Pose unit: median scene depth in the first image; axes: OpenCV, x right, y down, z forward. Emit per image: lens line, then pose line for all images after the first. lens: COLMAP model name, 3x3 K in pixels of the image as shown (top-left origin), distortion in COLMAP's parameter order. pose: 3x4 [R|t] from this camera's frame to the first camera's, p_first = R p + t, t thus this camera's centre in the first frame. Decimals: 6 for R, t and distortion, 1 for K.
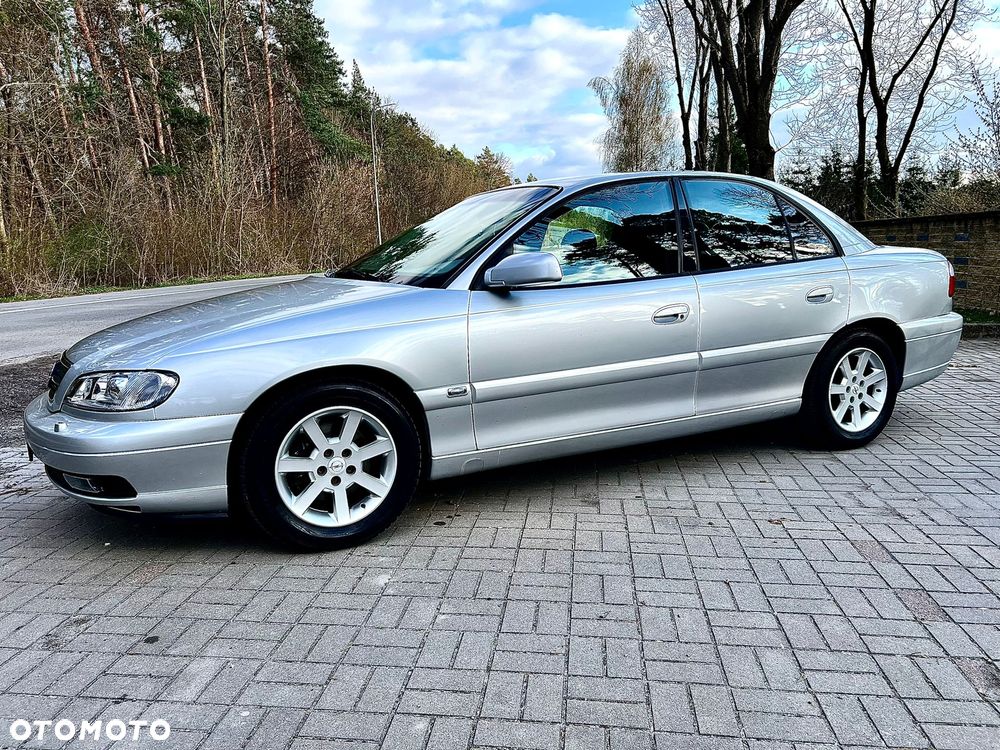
lens RADIAL K [[751.6, 0, 496.2], [0, 751.6, 383.3], [0, 0, 1]] dist [0.042827, -0.045770]
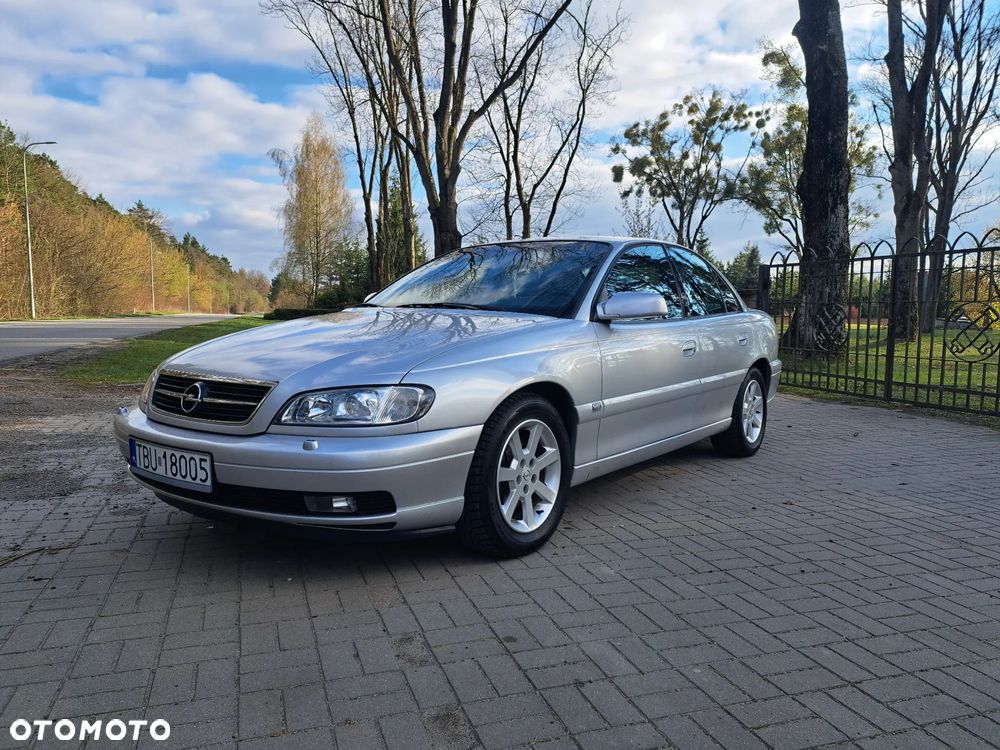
lens RADIAL K [[712.2, 0, 505.5], [0, 712.2, 375.6], [0, 0, 1]] dist [0.069910, -0.055117]
pose [[0.892695, 0.004786, 0.450636, -0.619294], [0.037210, 0.995747, -0.084287, 0.046046], [-0.449123, 0.092010, 0.888720, 0.078380]]
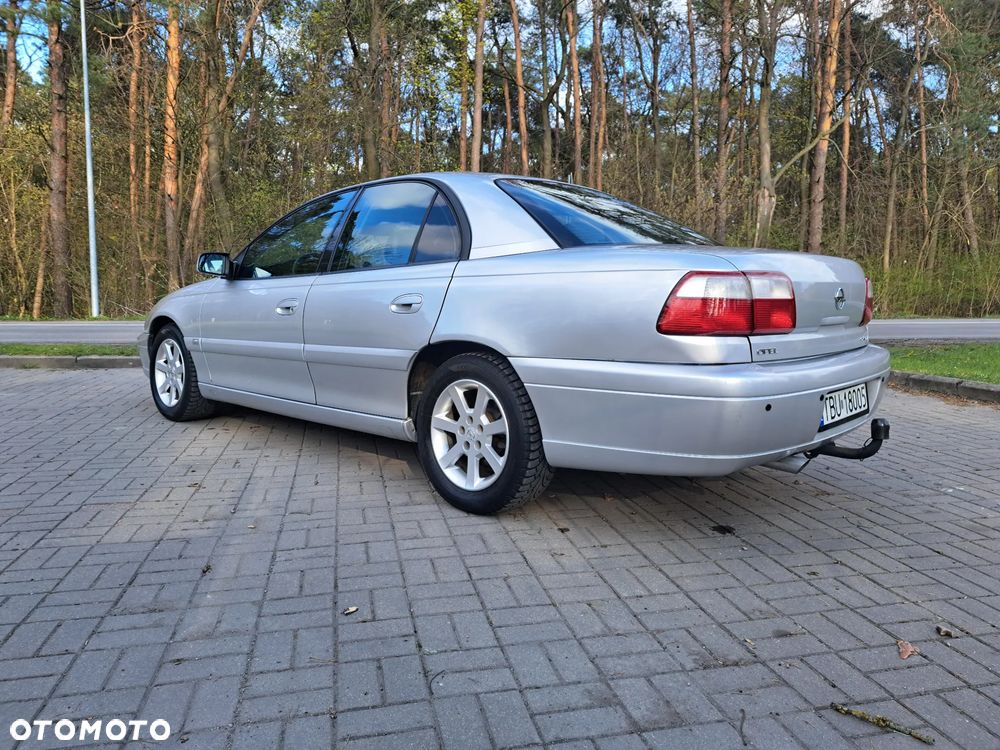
lens RADIAL K [[712.2, 0, 501.1], [0, 712.2, 363.2], [0, 0, 1]] dist [0.069910, -0.055117]
pose [[0.340568, 0.121547, -0.932330, 1.463182], [-0.181132, 0.981515, 0.061794, -0.142527], [0.922607, 0.147830, 0.356289, 0.976540]]
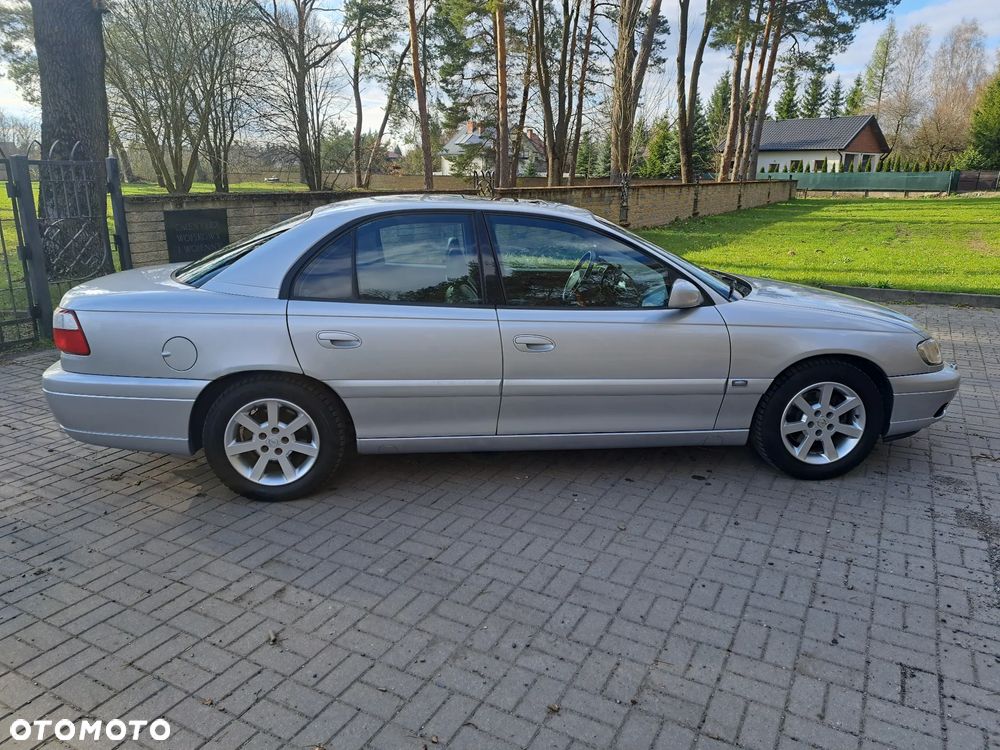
lens RADIAL K [[712.2, 0, 500.1], [0, 712.2, 369.3], [0, 0, 1]] dist [0.069910, -0.055117]
pose [[-0.926243, -0.071500, 0.370083, -0.373179], [0.090960, 0.910425, 0.403549, -0.590711], [-0.365787, 0.407447, -0.836772, 2.516584]]
